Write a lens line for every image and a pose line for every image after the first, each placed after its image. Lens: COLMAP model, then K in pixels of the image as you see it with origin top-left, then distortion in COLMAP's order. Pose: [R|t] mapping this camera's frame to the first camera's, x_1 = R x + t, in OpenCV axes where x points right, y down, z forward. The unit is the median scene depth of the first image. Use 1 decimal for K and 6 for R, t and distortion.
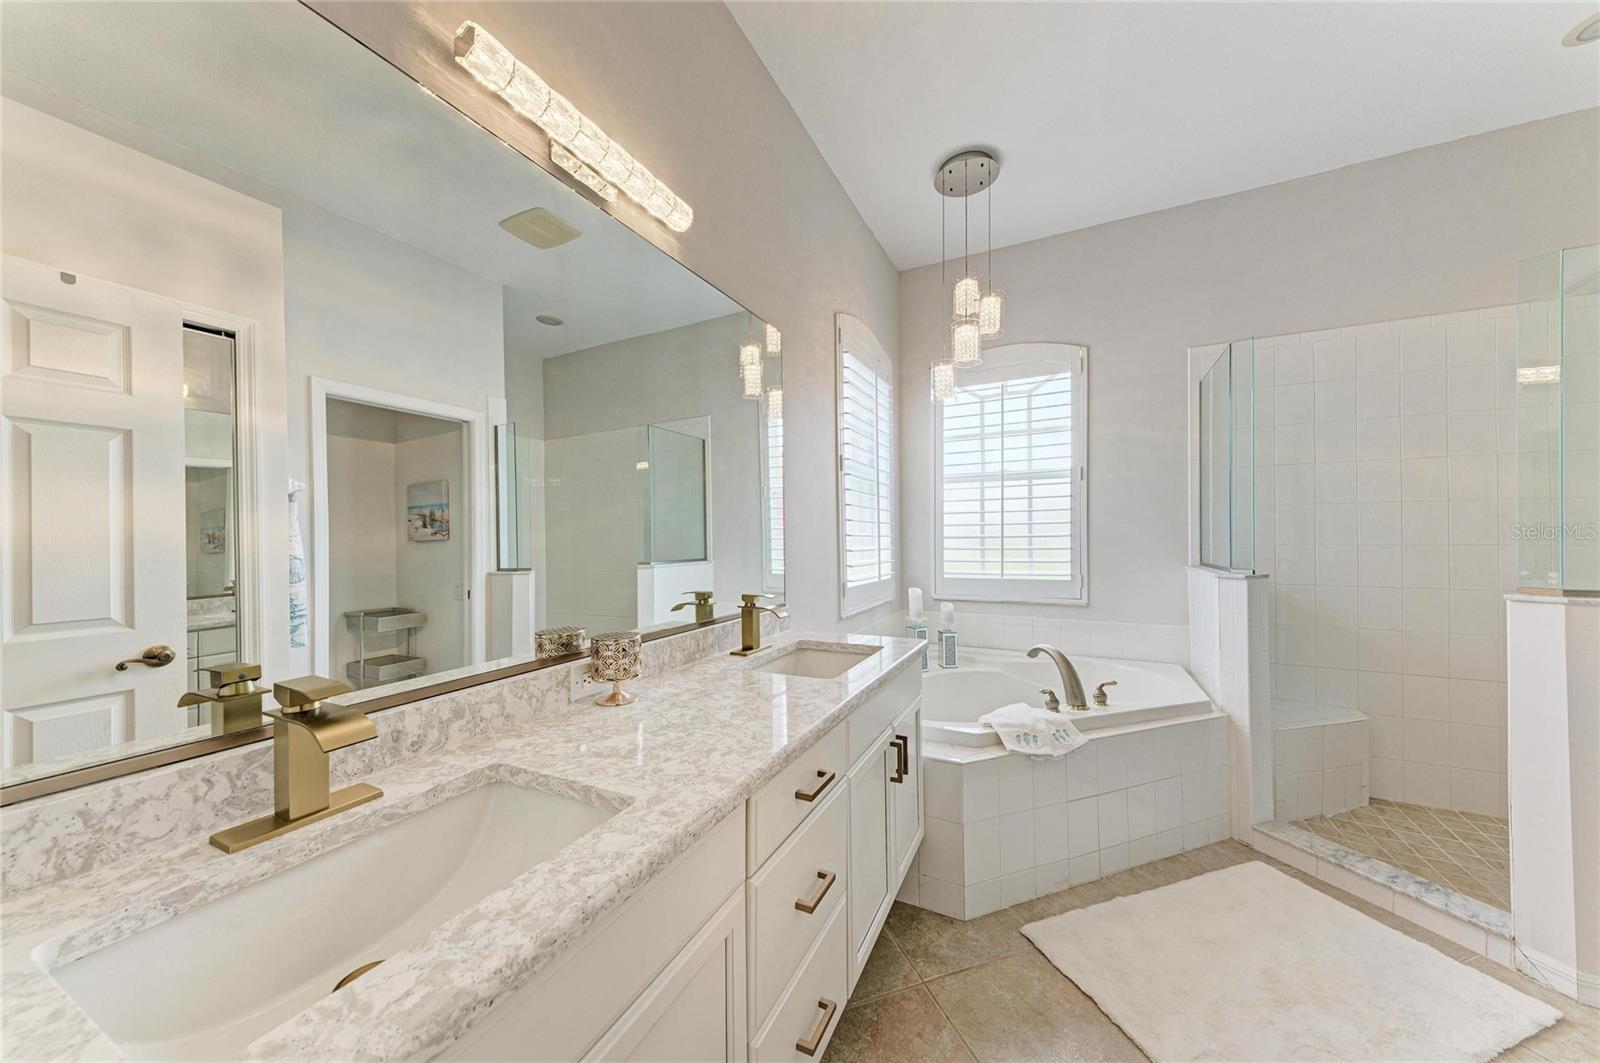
lens RADIAL K [[540.7, 0, 795.4], [0, 540.7, 530.7], [0, 0, 1]] dist [0.007881, -0.001582]
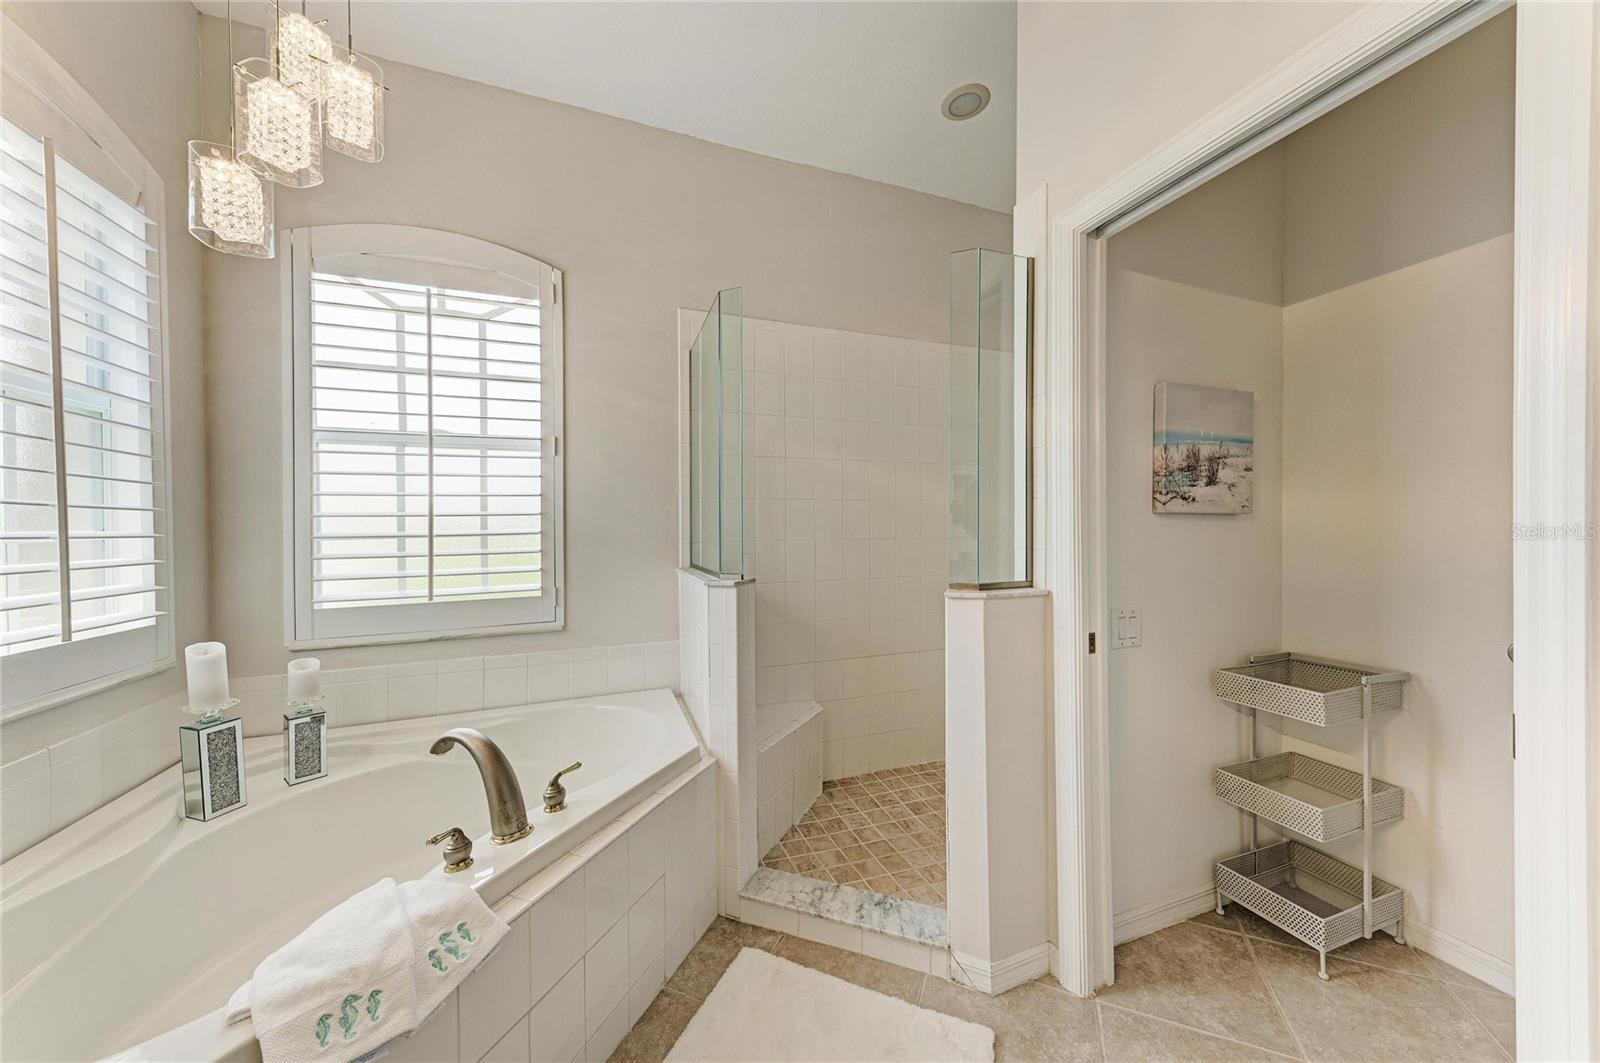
lens RADIAL K [[540.7, 0, 797.7], [0, 540.7, 530.2], [0, 0, 1]] dist [0.007881, -0.001582]
pose [[0.674937, -0.002800, 0.737870, 0.231970], [-0.001715, 0.999984, 0.005363, 0.001469], [-0.737873, -0.004885, 0.674922, 0.301122]]
